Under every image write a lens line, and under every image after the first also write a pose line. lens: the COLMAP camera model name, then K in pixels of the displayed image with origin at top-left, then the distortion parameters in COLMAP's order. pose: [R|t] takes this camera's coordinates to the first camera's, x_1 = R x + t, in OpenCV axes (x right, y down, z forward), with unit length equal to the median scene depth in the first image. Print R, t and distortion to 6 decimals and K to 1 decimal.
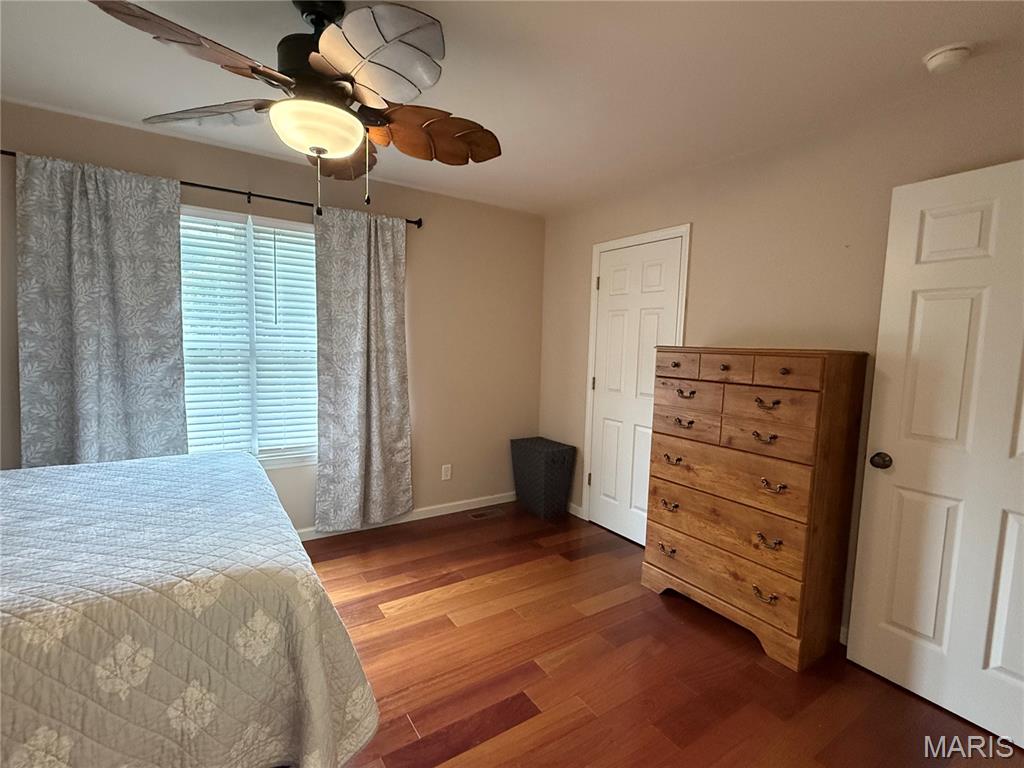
lens RADIAL K [[471.2, 0, 512.8], [0, 471.2, 385.1], [0, 0, 1]] dist [-0.001616, 0.000379]
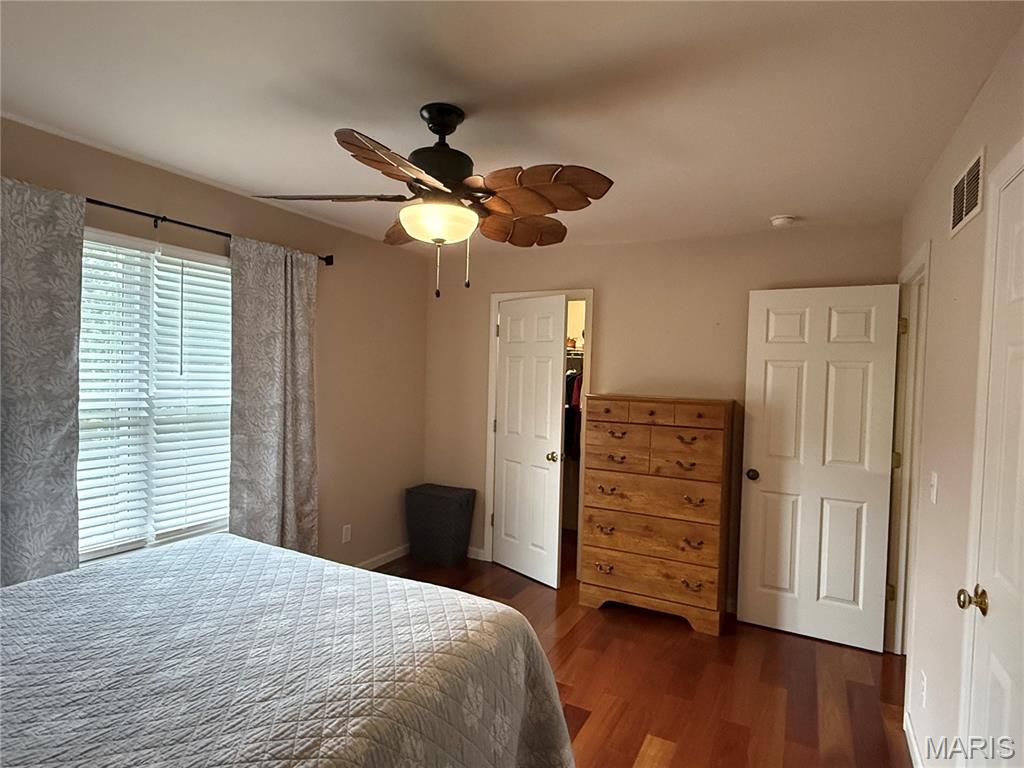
lens RADIAL K [[548.5, 0, 518.5], [0, 548.5, 384.0], [0, 0, 1]] dist [-0.003626, 0.000386]
pose [[0.877388, -0.012682, 0.479614, -0.524461], [0.039482, 0.998168, -0.045834, -0.055714], [-0.478154, 0.059151, 0.876282, -0.124278]]
